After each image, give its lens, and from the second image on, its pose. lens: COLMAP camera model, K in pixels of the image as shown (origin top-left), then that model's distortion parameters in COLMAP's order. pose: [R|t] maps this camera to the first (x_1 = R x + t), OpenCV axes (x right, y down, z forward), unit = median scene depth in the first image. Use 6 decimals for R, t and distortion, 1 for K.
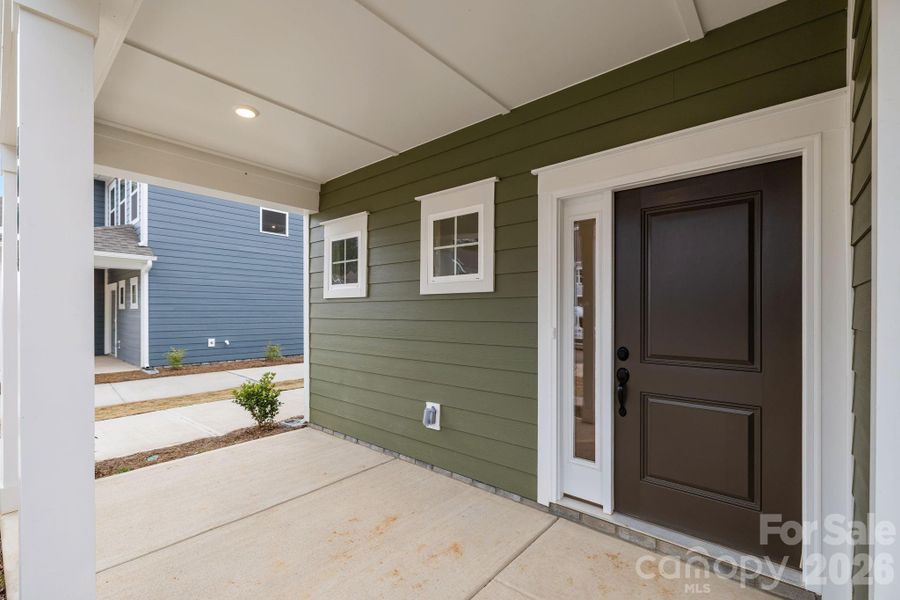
lens RADIAL K [[396.9, 0, 452.3], [0, 396.9, 314.8], [0, 0, 1]] dist [0.001078, 0.000132]
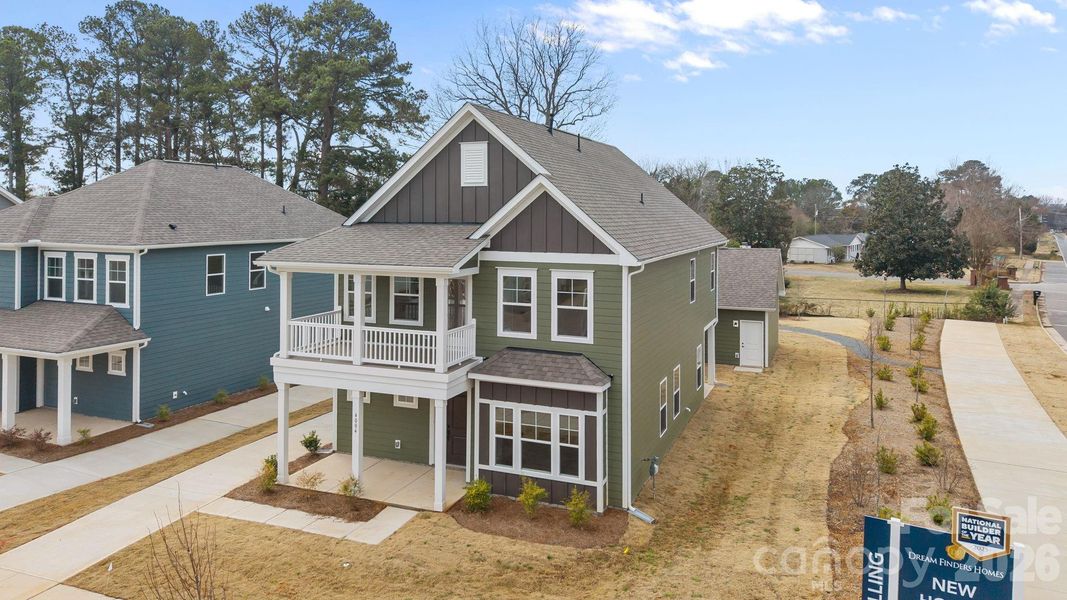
lens RADIAL K [[751.3, 0, 534.4], [0, 751.3, 201.4], [0, 0, 1]] dist [0.028271, -0.002078]
pose [[0.950485, 0.006639, 0.310700, -0.319114], [-0.002401, 0.999899, -0.014021, -0.572100], [-0.310761, 0.012581, 0.950405, -1.820446]]
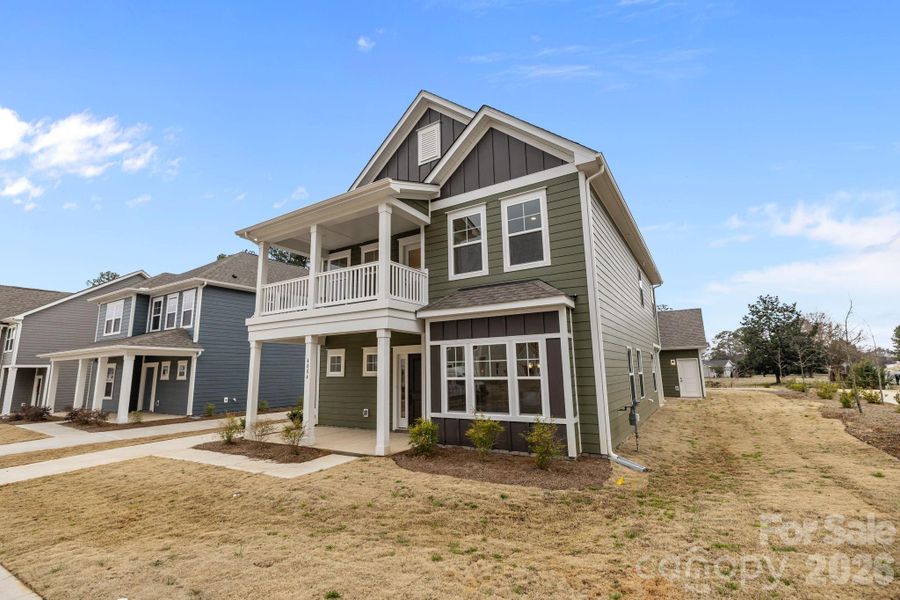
lens RADIAL K [[408.6, 0, 444.1], [0, 408.6, 300.3], [0, 0, 1]] dist [-0.001990, 0.000208]
pose [[0.989920, 0.007631, 0.141423, 0.038709], [0.017776, 0.983958, -0.177514, -0.020611], [-0.140509, 0.178239, 0.973904, -0.928099]]
